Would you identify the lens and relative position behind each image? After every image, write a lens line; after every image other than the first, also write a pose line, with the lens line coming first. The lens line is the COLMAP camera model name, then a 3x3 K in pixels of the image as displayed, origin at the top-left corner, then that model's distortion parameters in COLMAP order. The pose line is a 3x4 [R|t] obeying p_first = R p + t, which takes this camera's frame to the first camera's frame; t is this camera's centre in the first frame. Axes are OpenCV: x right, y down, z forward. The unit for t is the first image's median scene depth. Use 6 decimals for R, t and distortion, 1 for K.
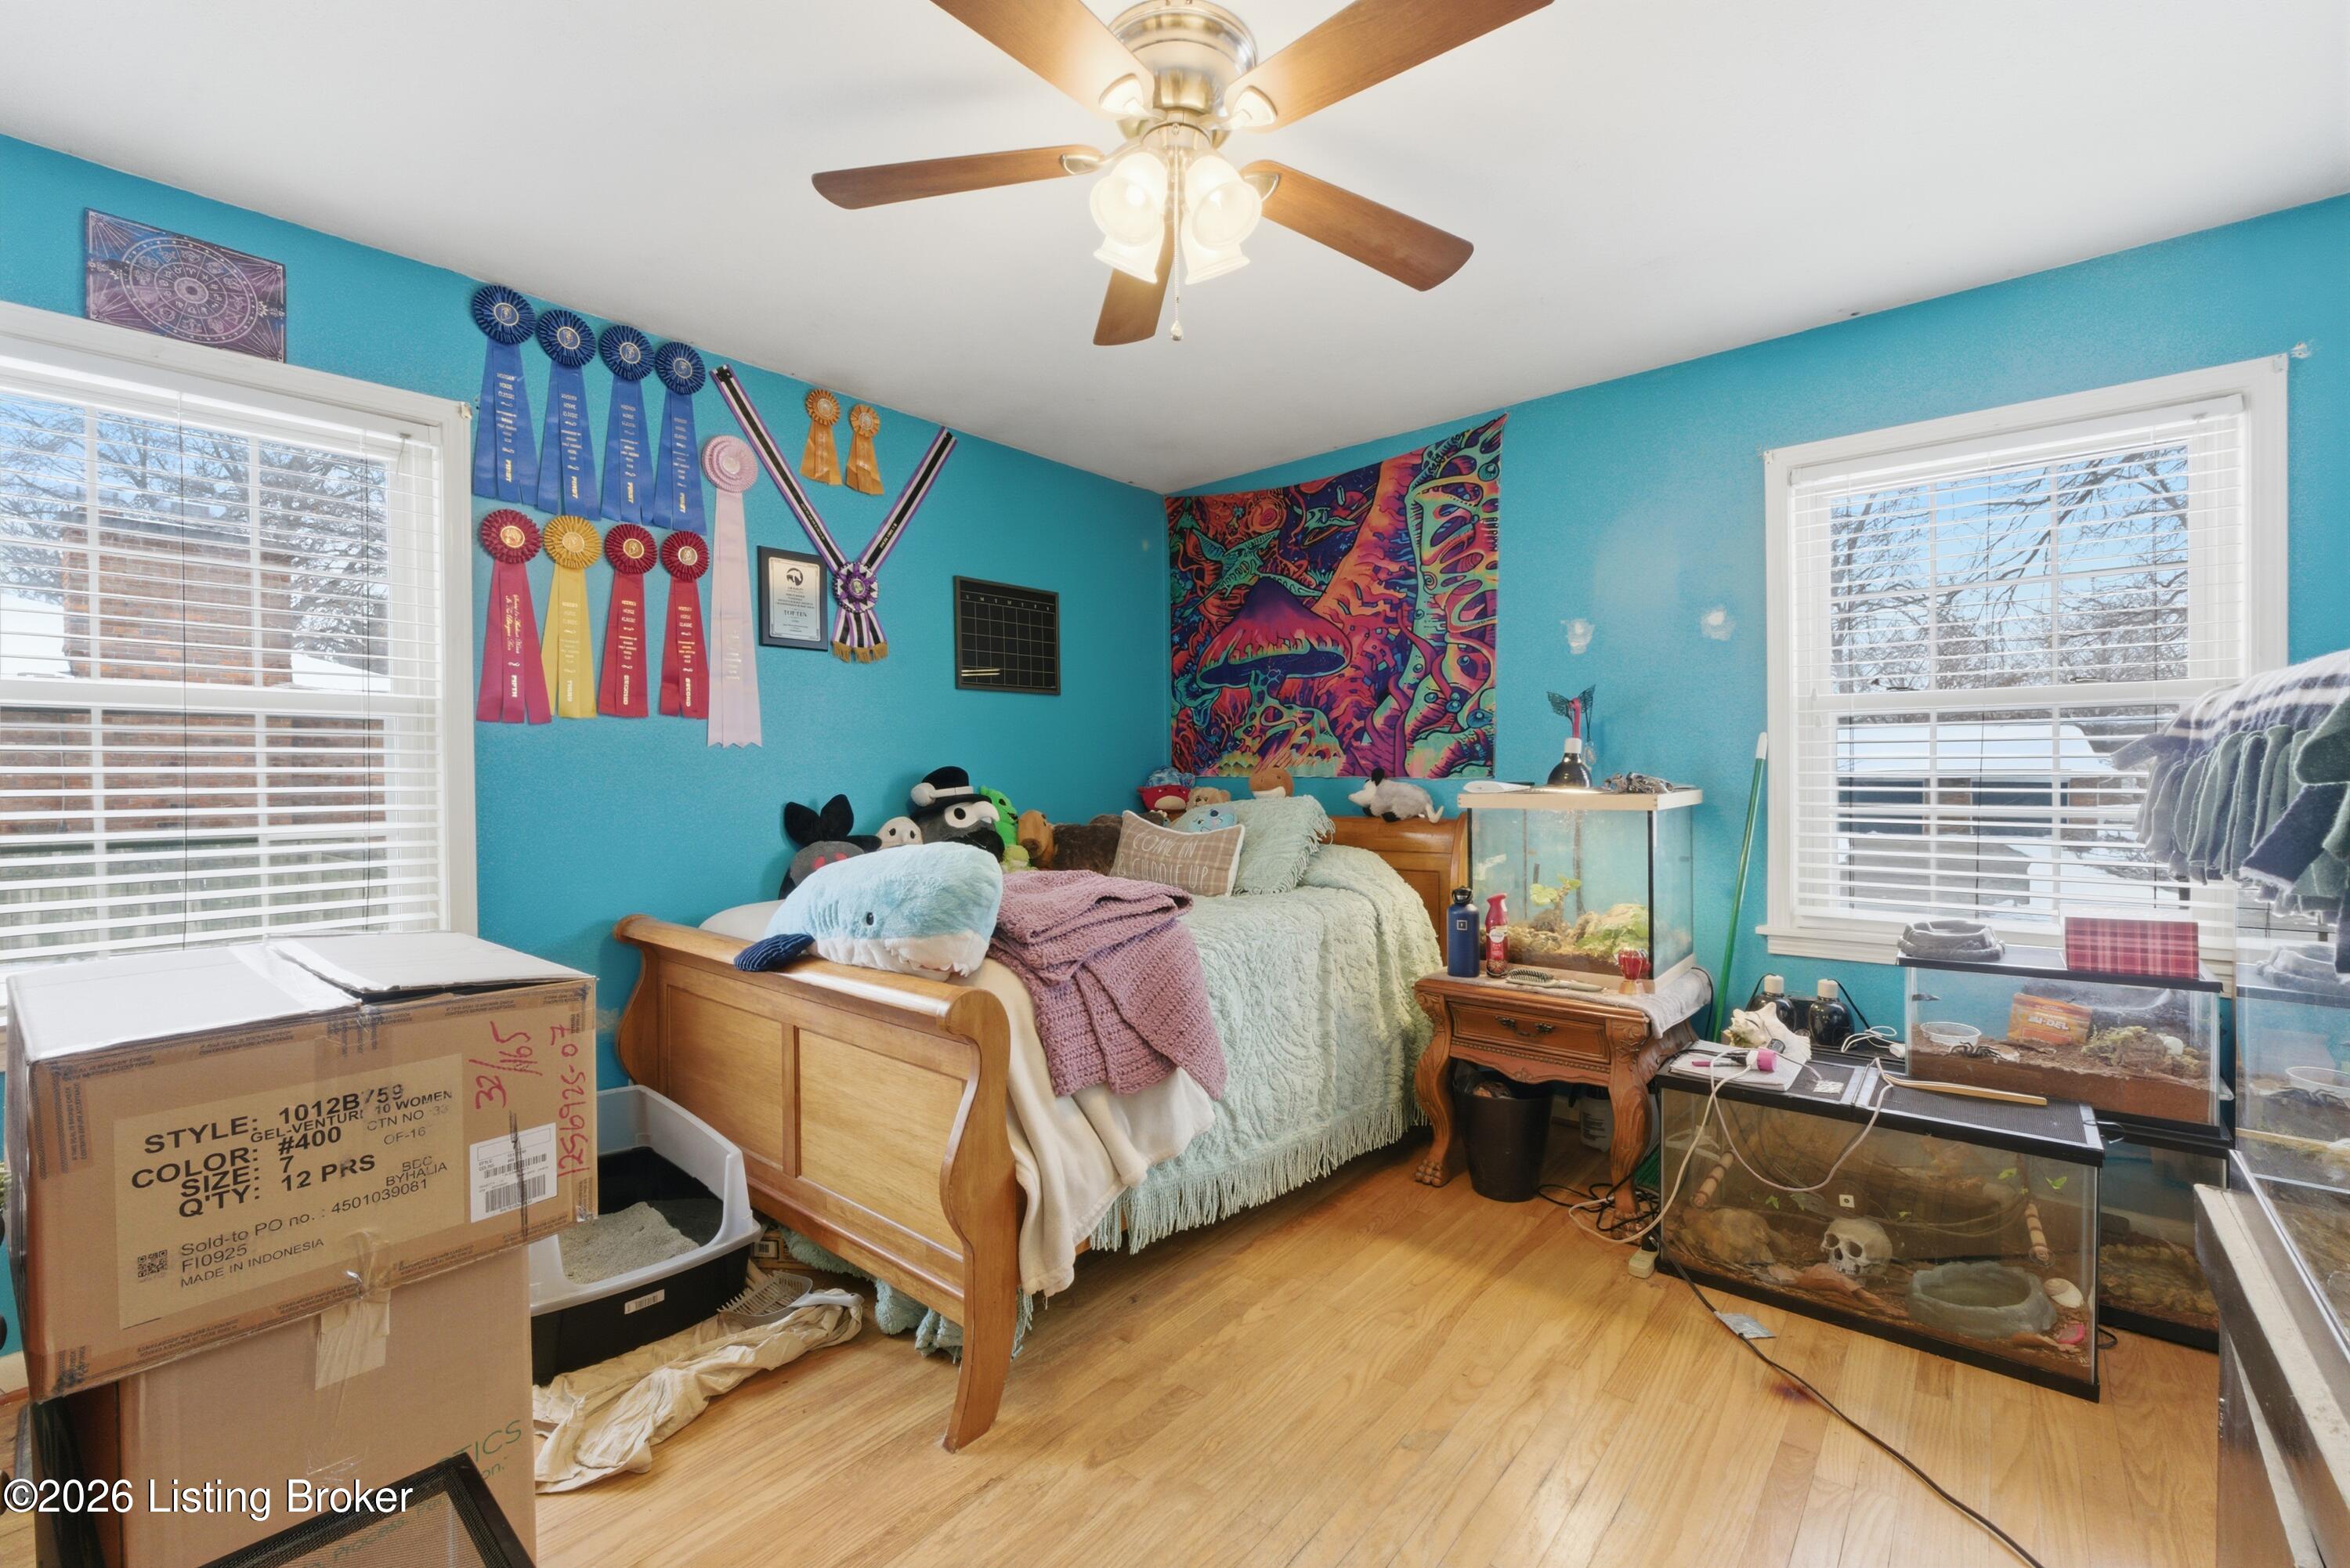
lens RADIAL K [[986.1, 0, 1164.6], [0, 986.1, 781.2], [0, 0, 1]] dist [-0.016155, 0.003794]
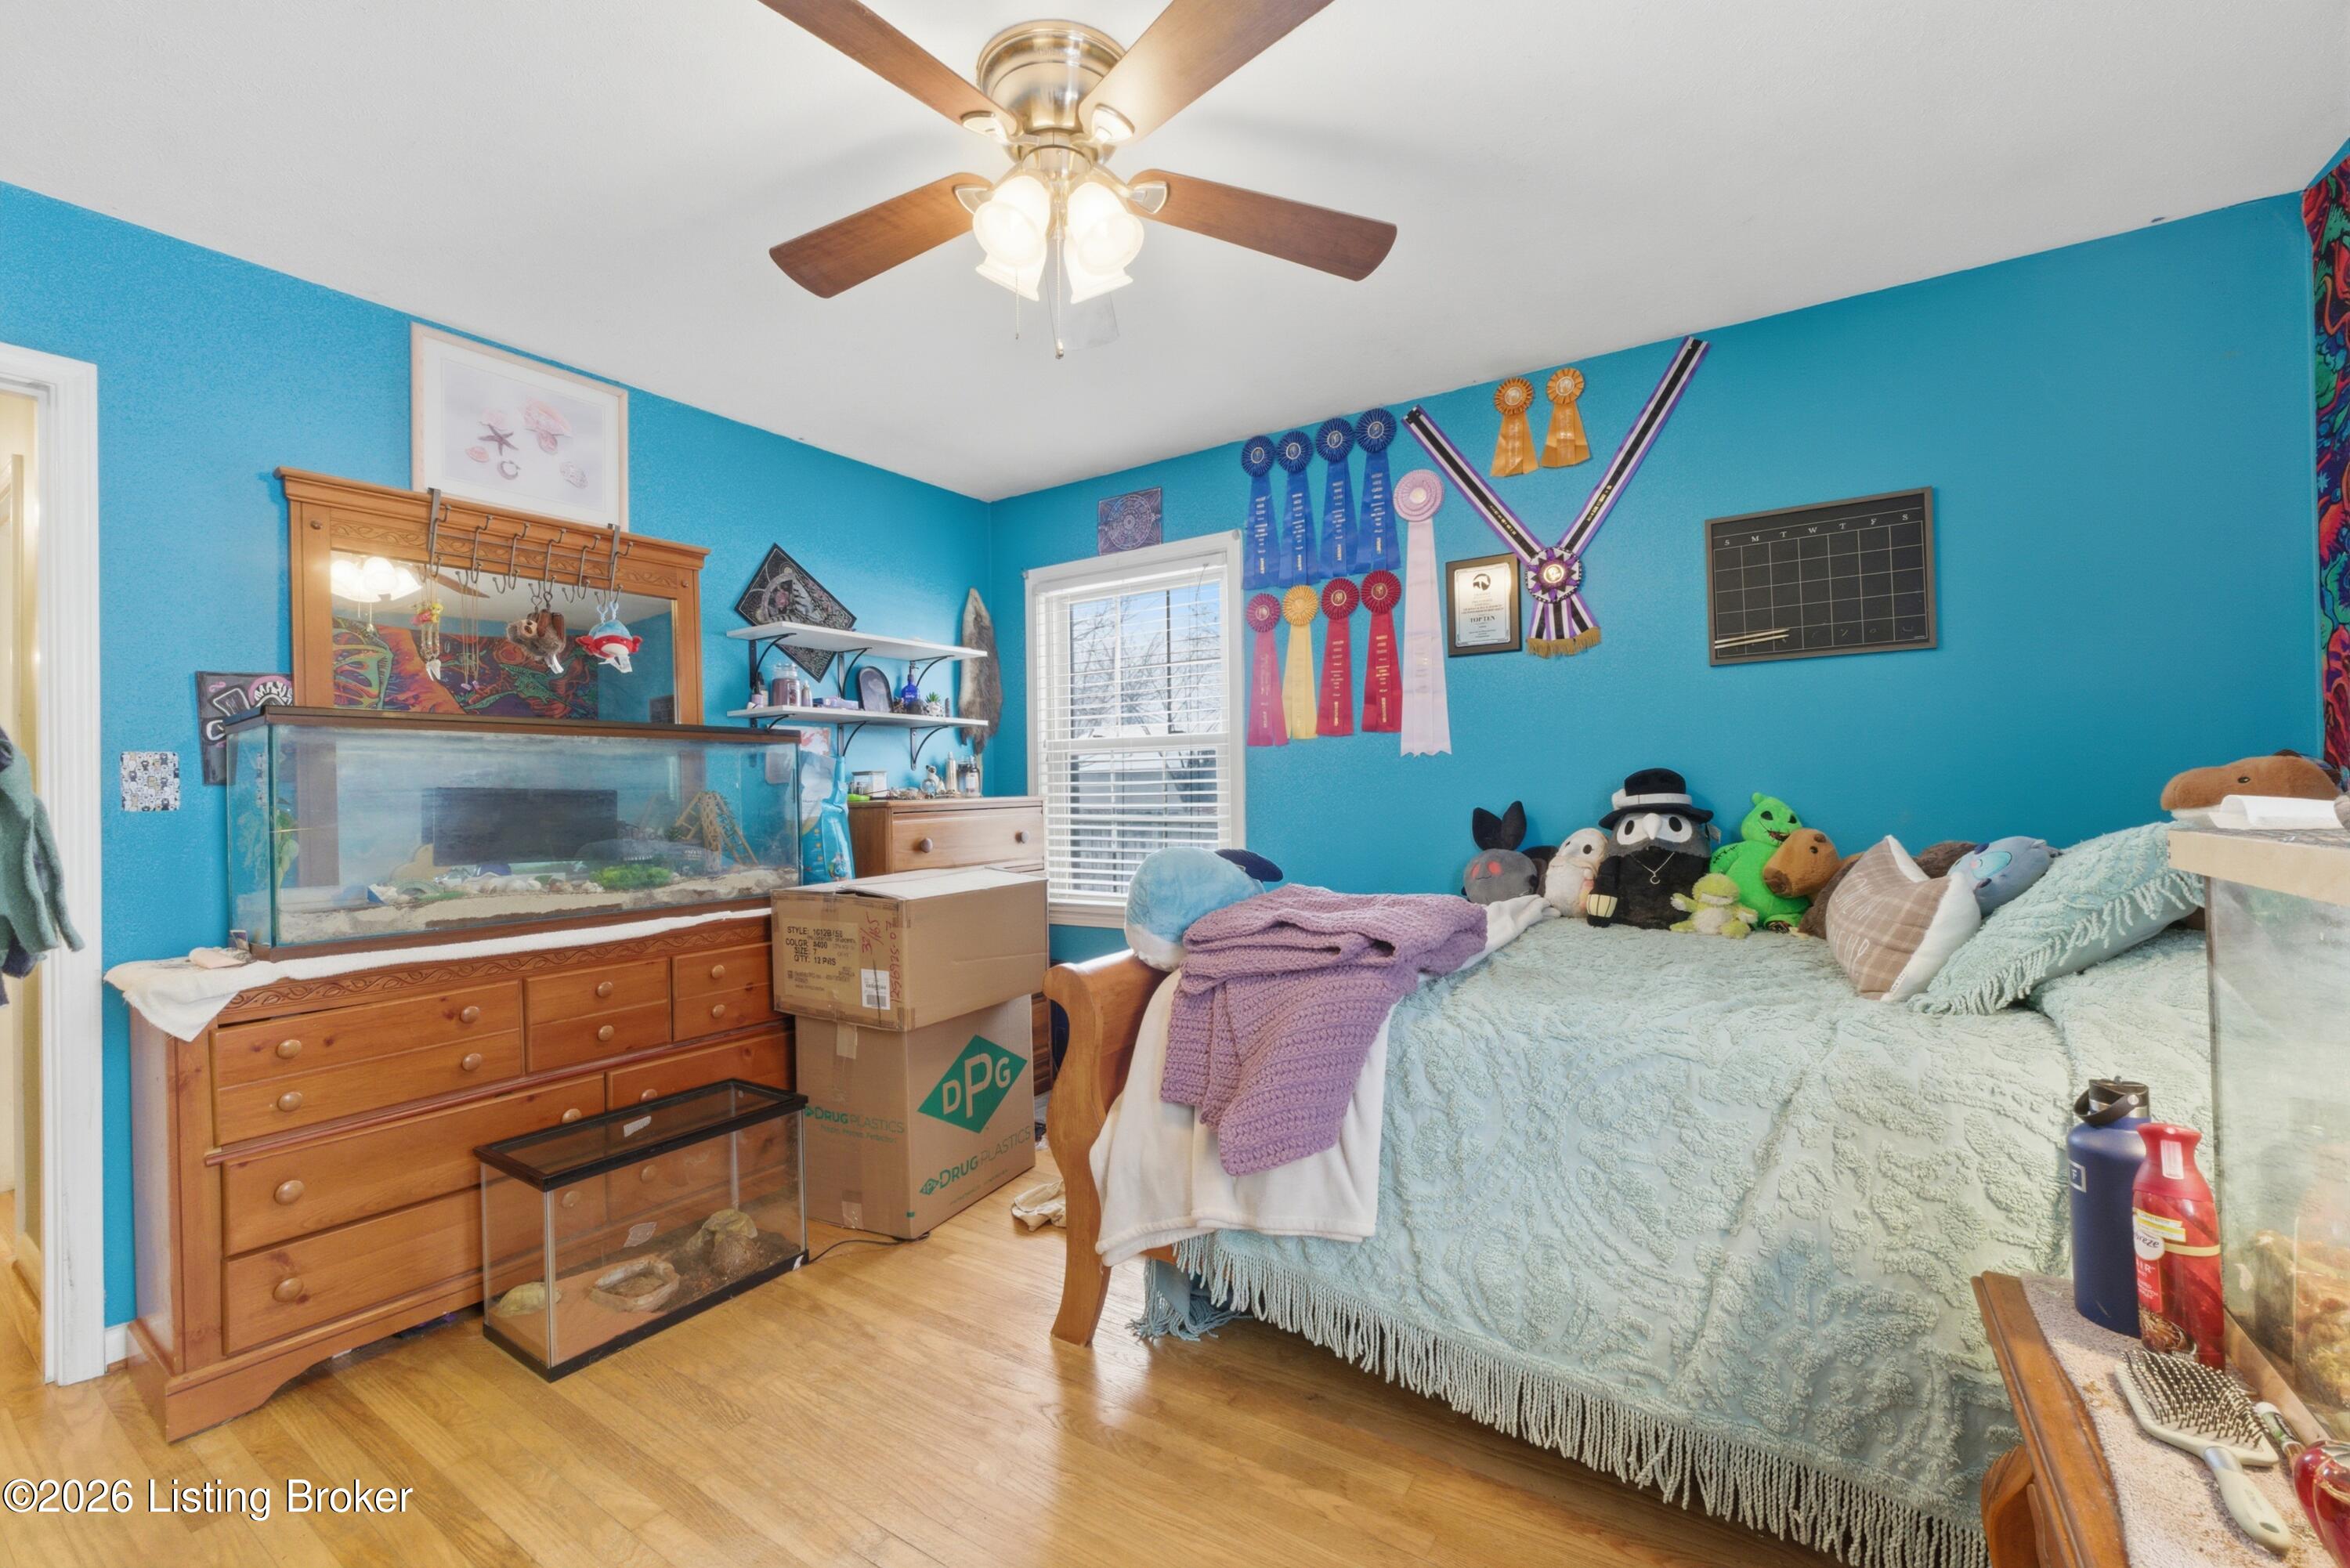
lens RADIAL K [[986.1, 0, 1162.4], [0, 986.1, 785.6], [0, 0, 1]] dist [-0.016155, 0.003794]
pose [[0.123769, 0.001754, -0.992309, 0.629669], [0.008145, 0.999963, 0.002783, -0.007273], [0.992278, -0.008427, 0.123750, 0.603435]]
